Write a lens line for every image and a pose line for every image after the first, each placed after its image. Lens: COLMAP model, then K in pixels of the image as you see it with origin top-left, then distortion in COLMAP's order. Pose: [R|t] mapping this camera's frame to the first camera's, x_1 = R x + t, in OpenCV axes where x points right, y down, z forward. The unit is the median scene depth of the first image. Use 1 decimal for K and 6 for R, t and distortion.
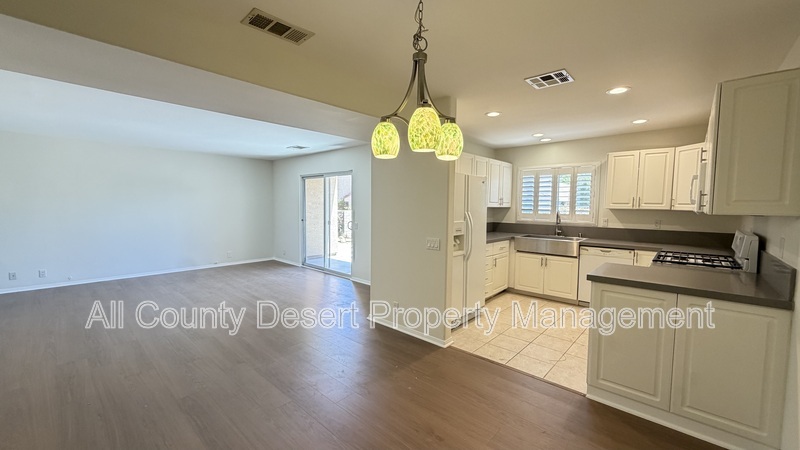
lens RADIAL K [[319.6, 0, 397.4], [0, 319.6, 226.0], [0, 0, 1]] dist [0.001759, 0.000222]
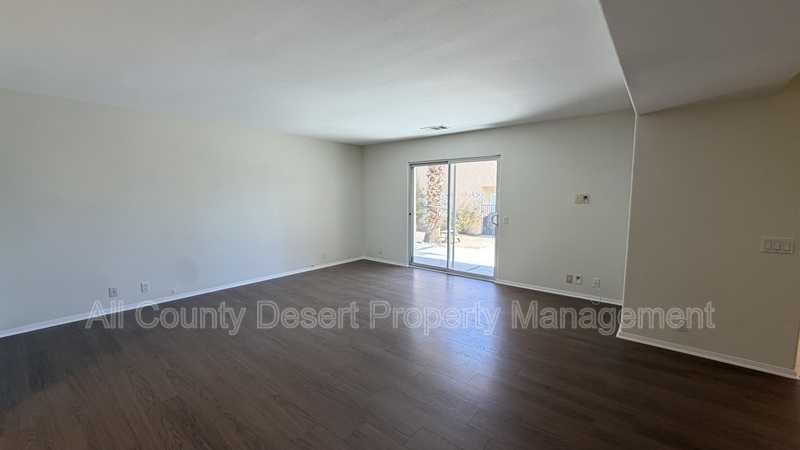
lens RADIAL K [[319.6, 0, 397.4], [0, 319.6, 226.0], [0, 0, 1]] dist [0.001759, 0.000222]
pose [[0.998246, -0.016395, 0.056882, -1.050061], [0.014680, 0.999429, 0.030431, -0.034142], [-0.057348, -0.029542, 0.997917, 0.360052]]
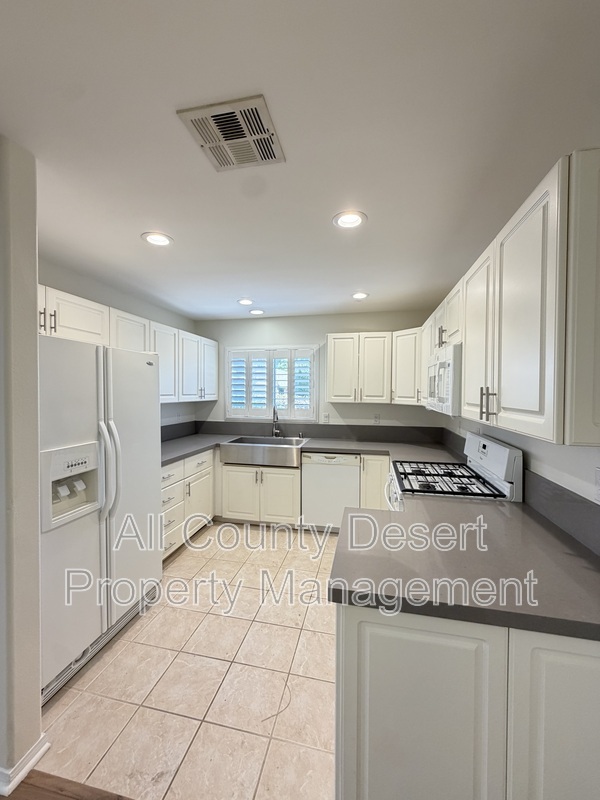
lens RADIAL K [[320.0, 0, 298.8], [0, 320.0, 396.7], [0, 0, 1]] dist [0.000681, 0.000567]
pose [[0.864971, -0.015099, 0.501594, 0.172221], [0.037406, 0.998706, -0.034442, -0.040267], [-0.500426, 0.048554, 0.864417, 0.313811]]
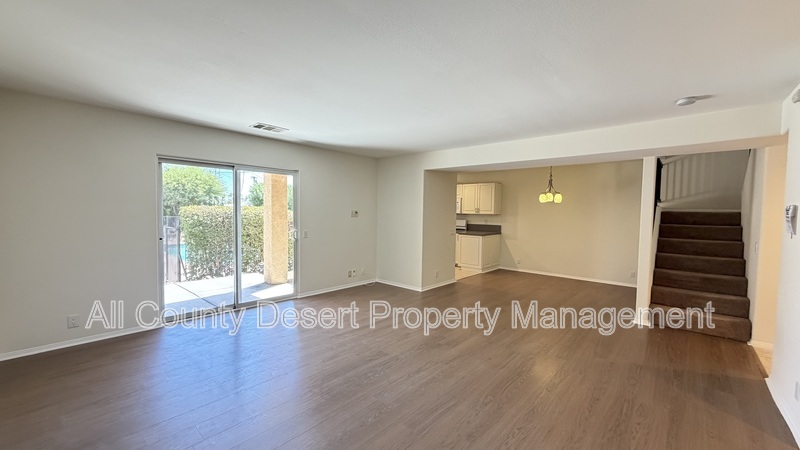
lens RADIAL K [[319.6, 0, 397.4], [0, 319.6, 226.0], [0, 0, 1]] dist [0.001759, 0.000222]
pose [[-0.017662, -0.054183, 0.998375, -2.286980], [0.052648, 0.997095, 0.055045, -0.131443], [-0.998457, 0.053535, -0.014758, 1.687124]]
